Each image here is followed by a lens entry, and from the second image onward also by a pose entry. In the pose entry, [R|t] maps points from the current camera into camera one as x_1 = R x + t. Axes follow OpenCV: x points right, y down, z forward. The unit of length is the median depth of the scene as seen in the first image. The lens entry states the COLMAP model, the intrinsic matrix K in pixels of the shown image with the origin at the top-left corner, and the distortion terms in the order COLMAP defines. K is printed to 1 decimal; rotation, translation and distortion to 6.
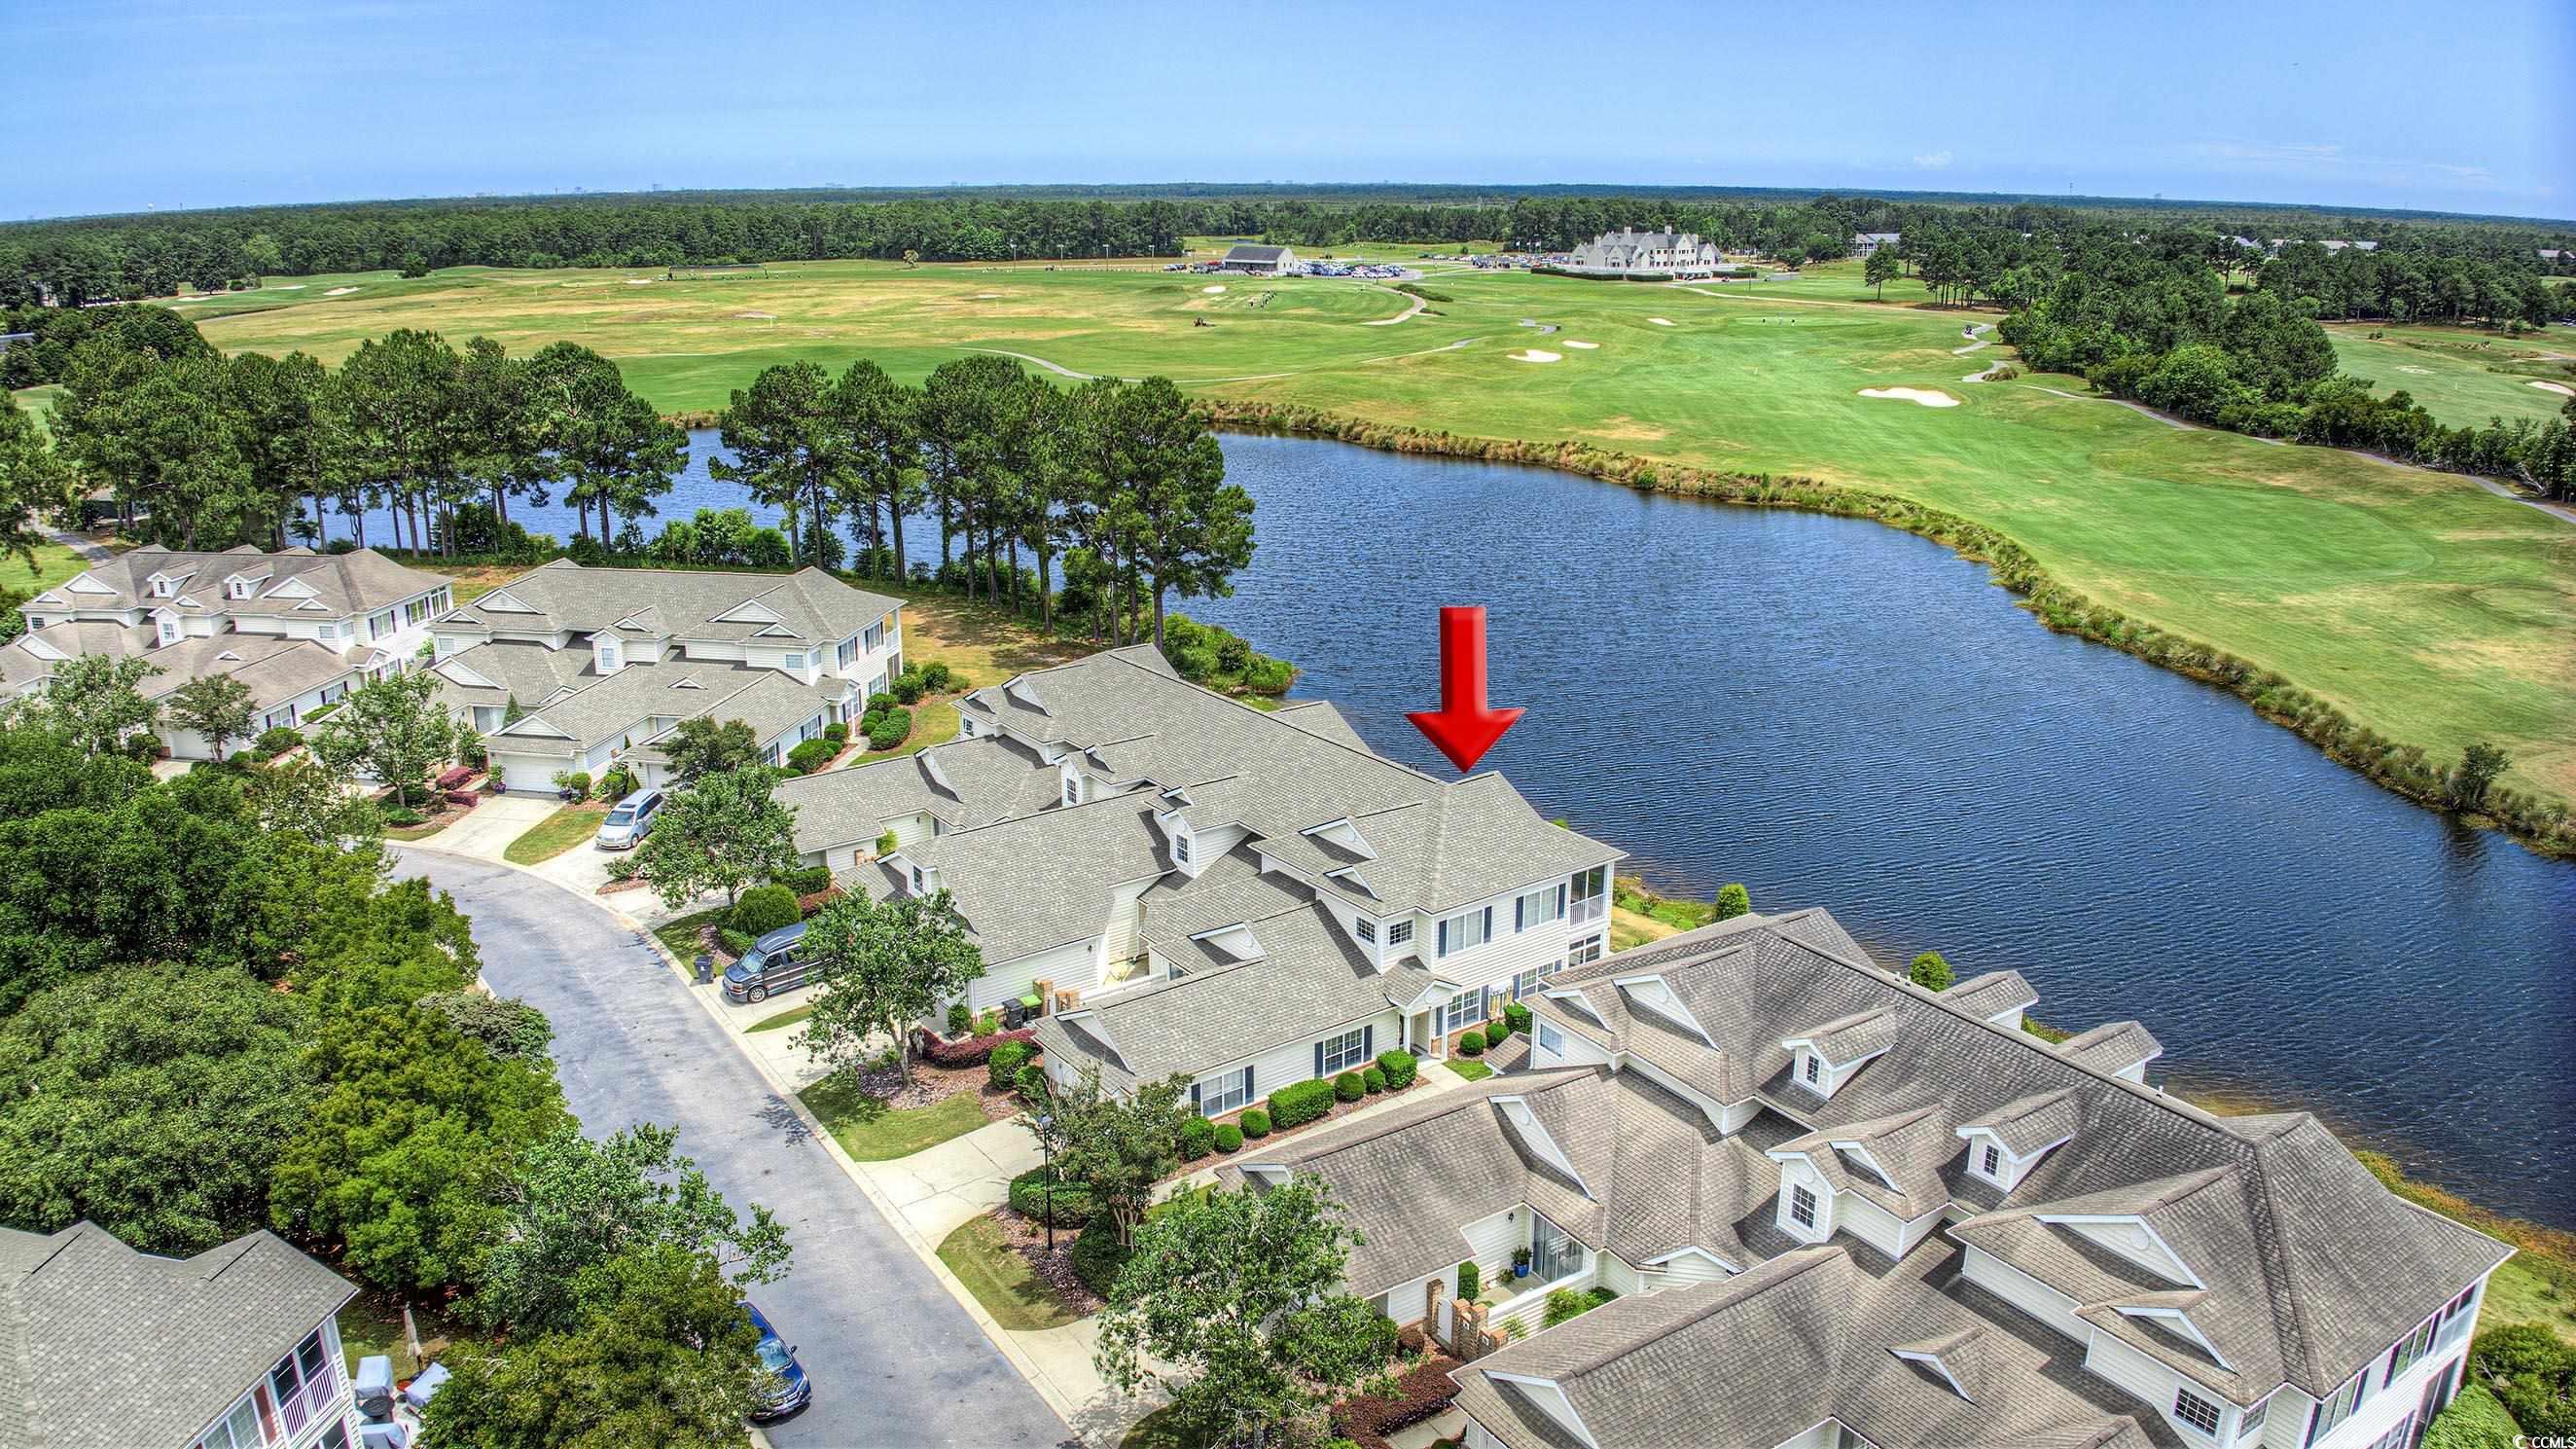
lens RADIAL K [[1809.5, 0, 1295.0], [0, 1809.5, 725.5], [0, 0, 1]] dist [-0.102355, -0.014310]
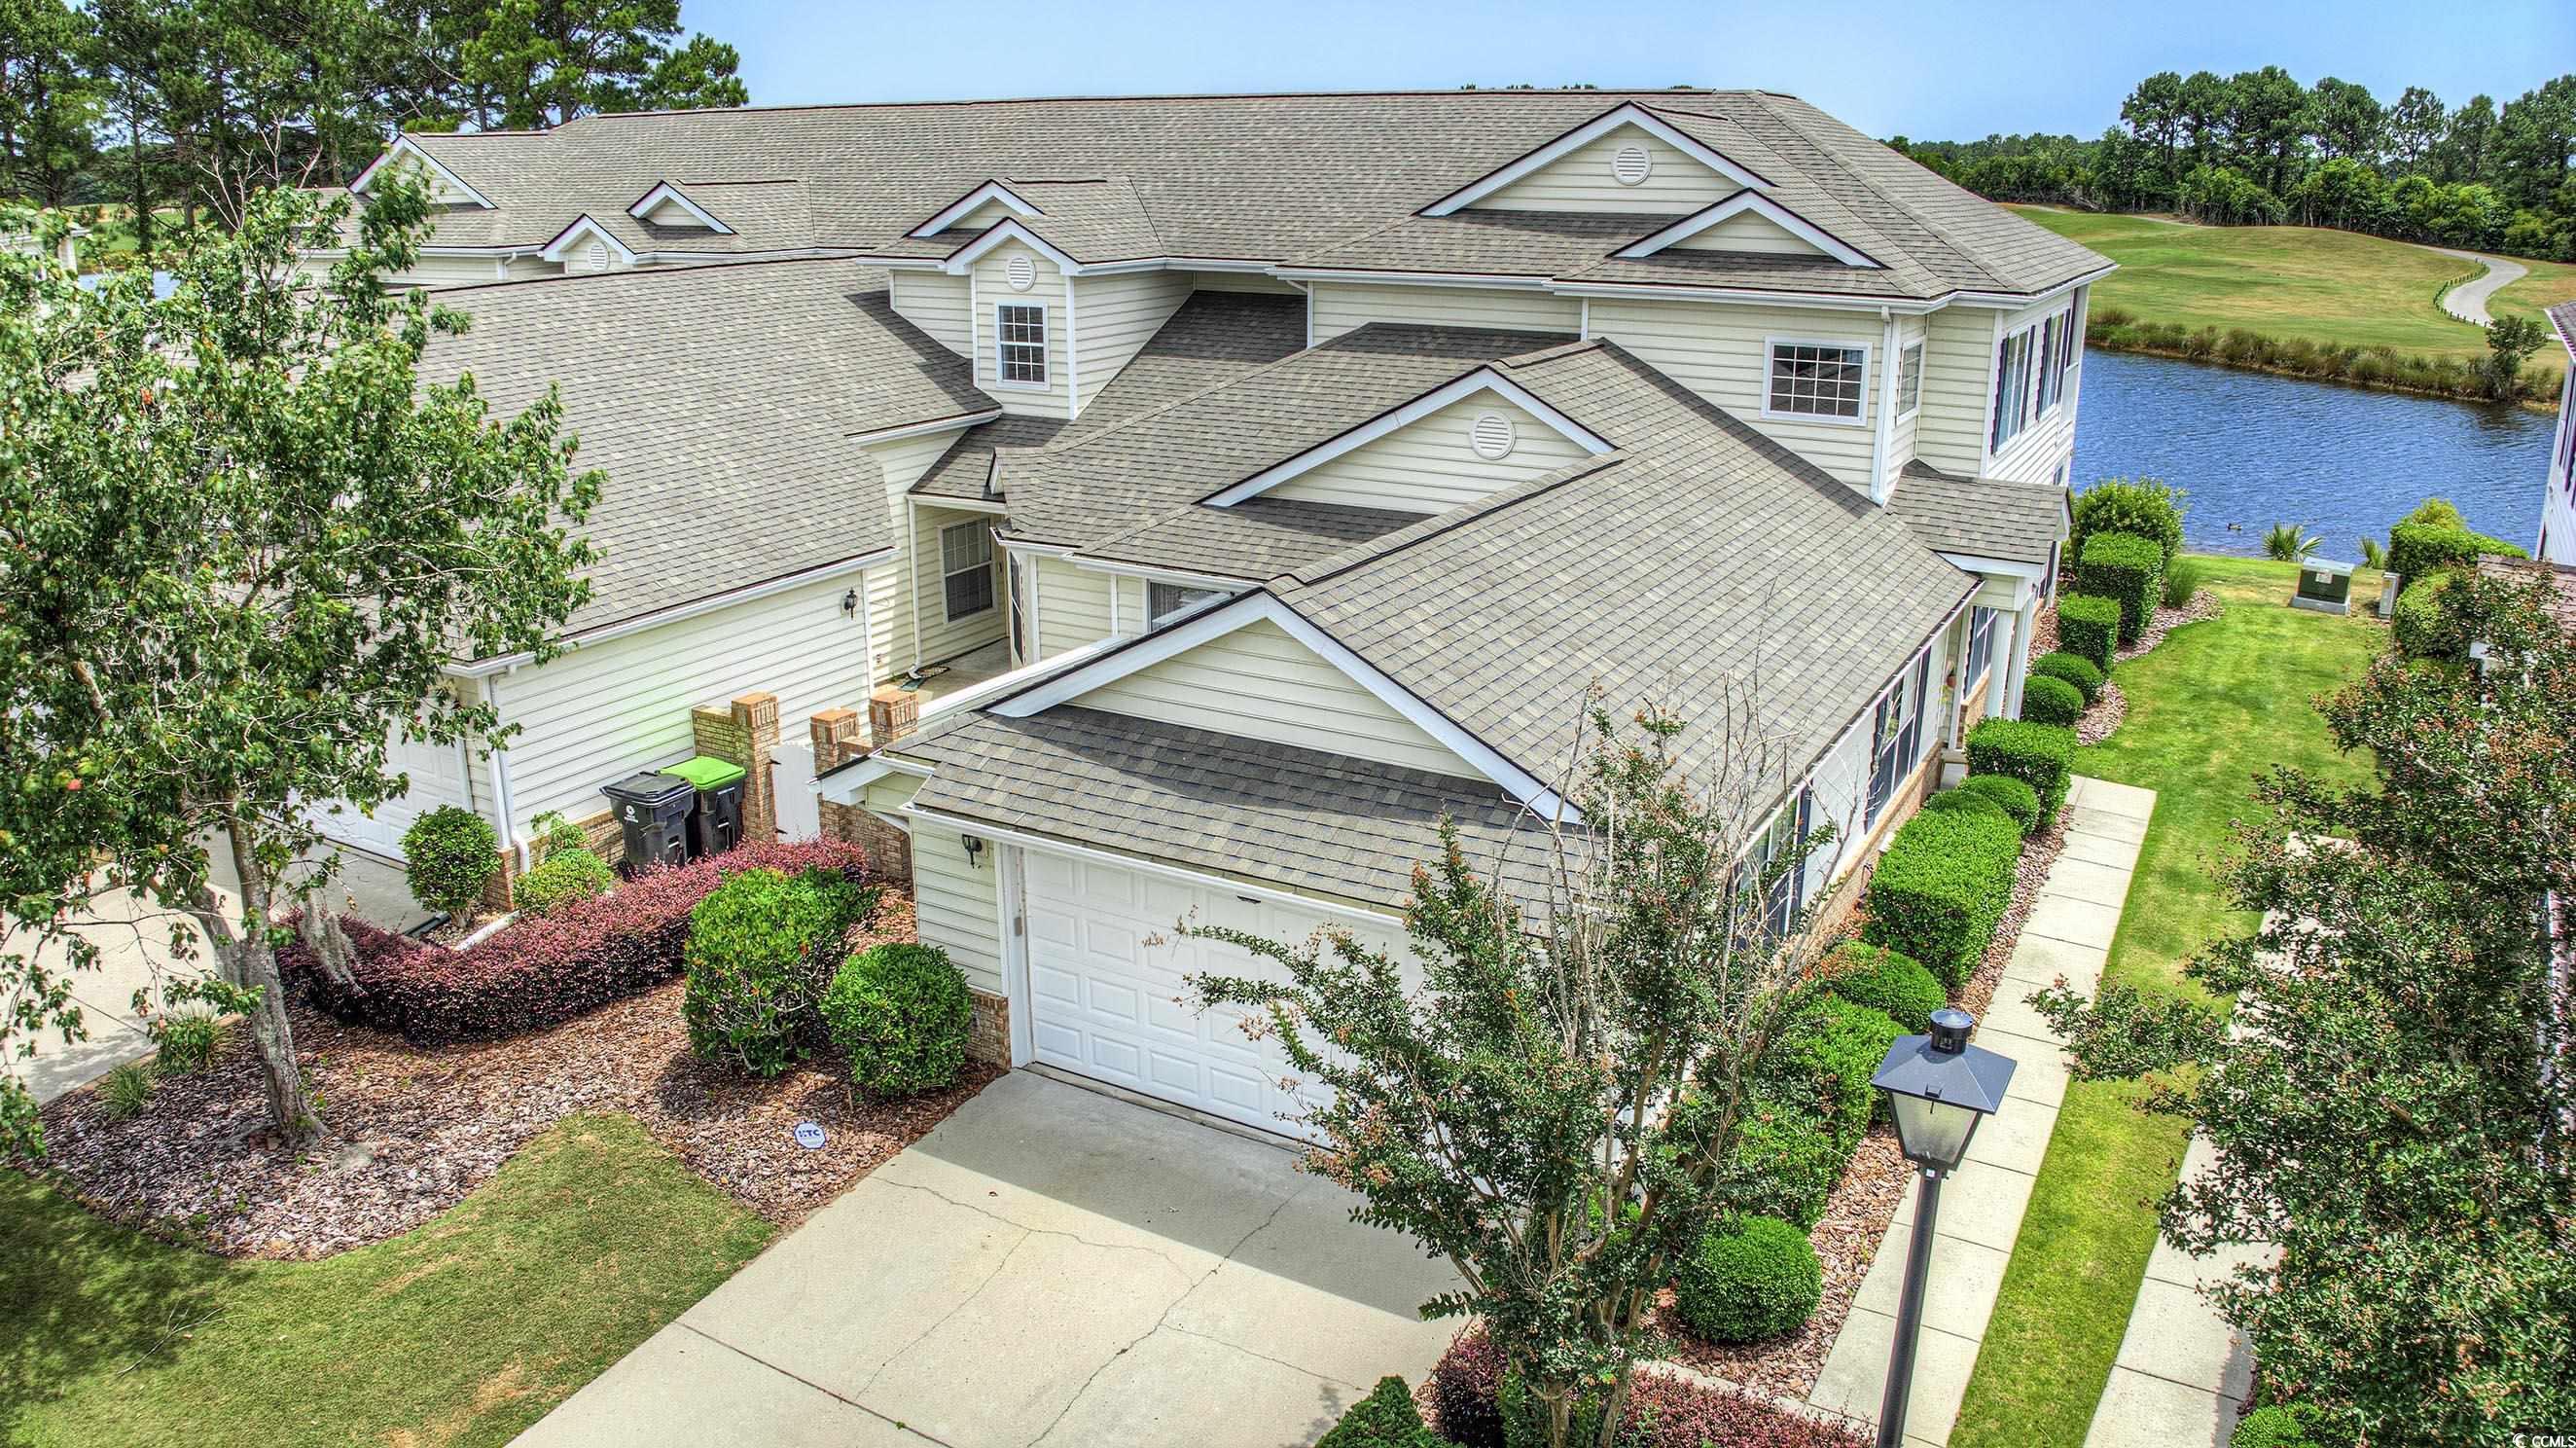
lens RADIAL K [[1809.5, 0, 1295.0], [0, 1809.5, 725.0], [0, 0, 1]] dist [-0.102355, -0.014310]
pose [[0.915781, -0.117622, 0.384070, -0.168076], [0.112764, 0.992997, 0.035232, 0.145237], [-0.385525, 0.011044, 0.922631, 0.703089]]
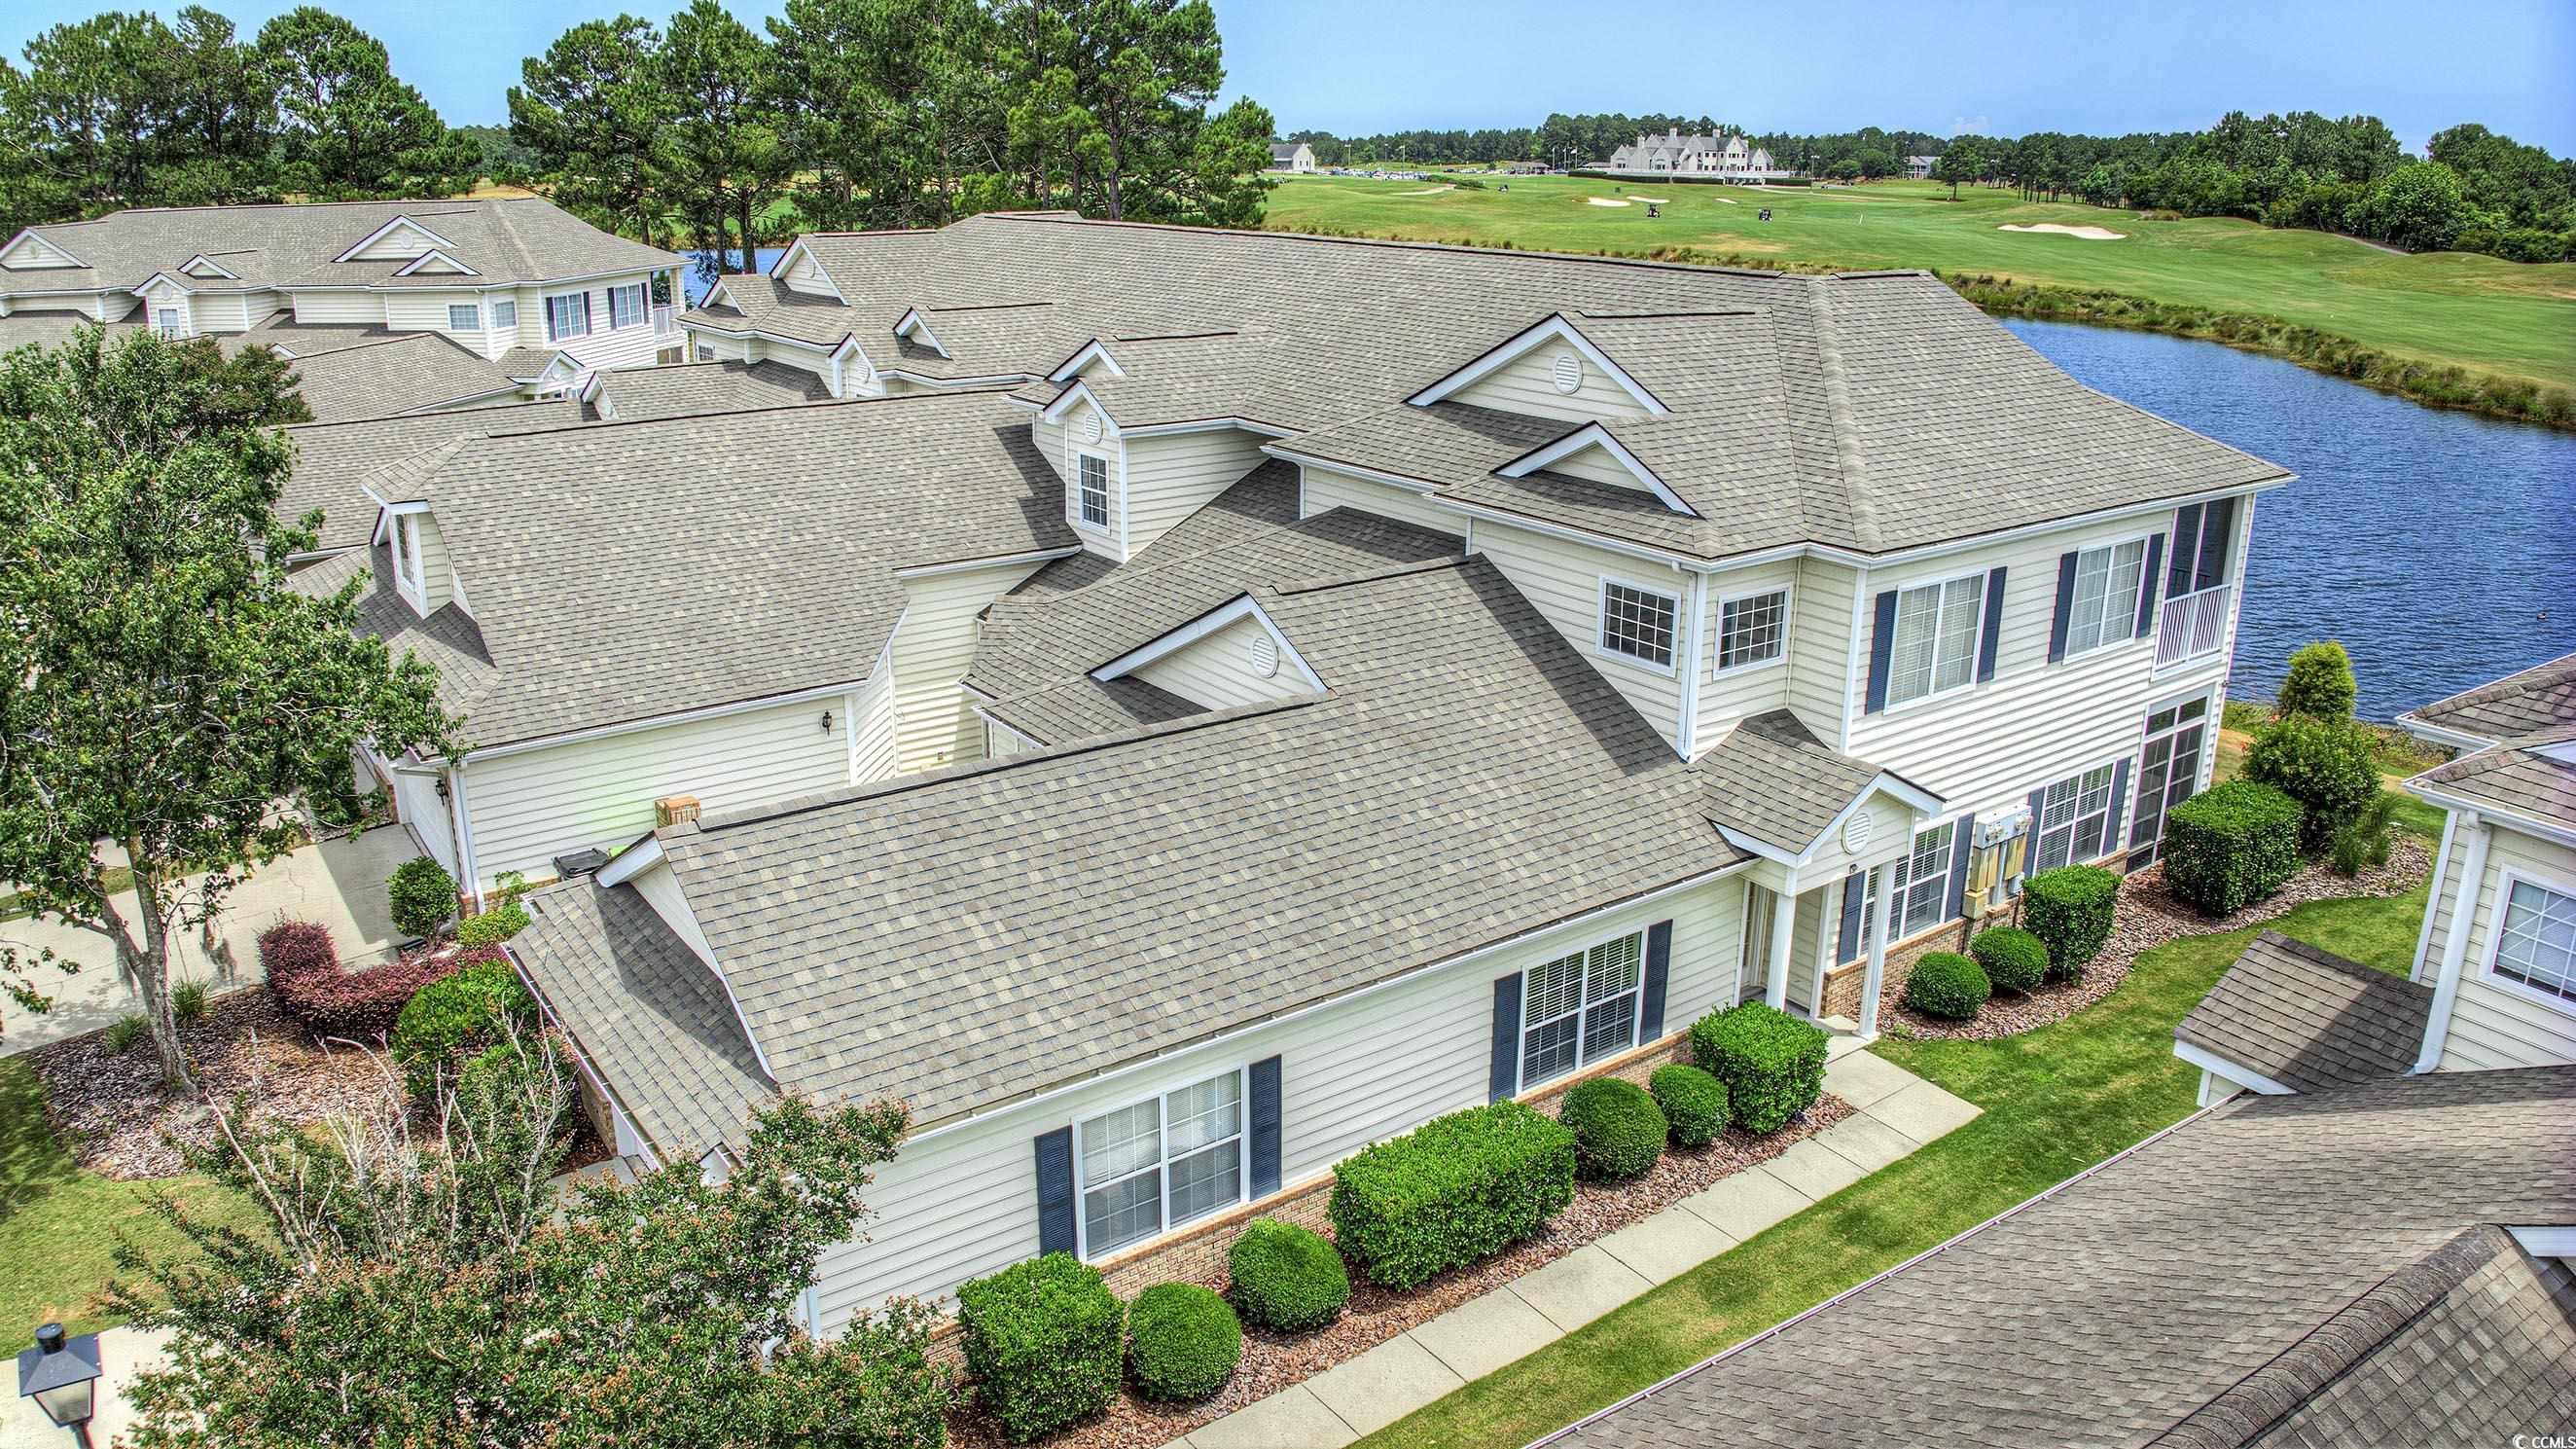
lens RADIAL K [[1809.5, 0, 1295.0], [0, 1809.5, 725.5], [0, 0, 1]] dist [-0.102355, -0.014310]
pose [[0.999953, 0.008614, -0.004417, -0.017805], [-0.008534, 0.999805, 0.017823, 0.119600], [0.004569, -0.017784, 0.999831, 0.651761]]
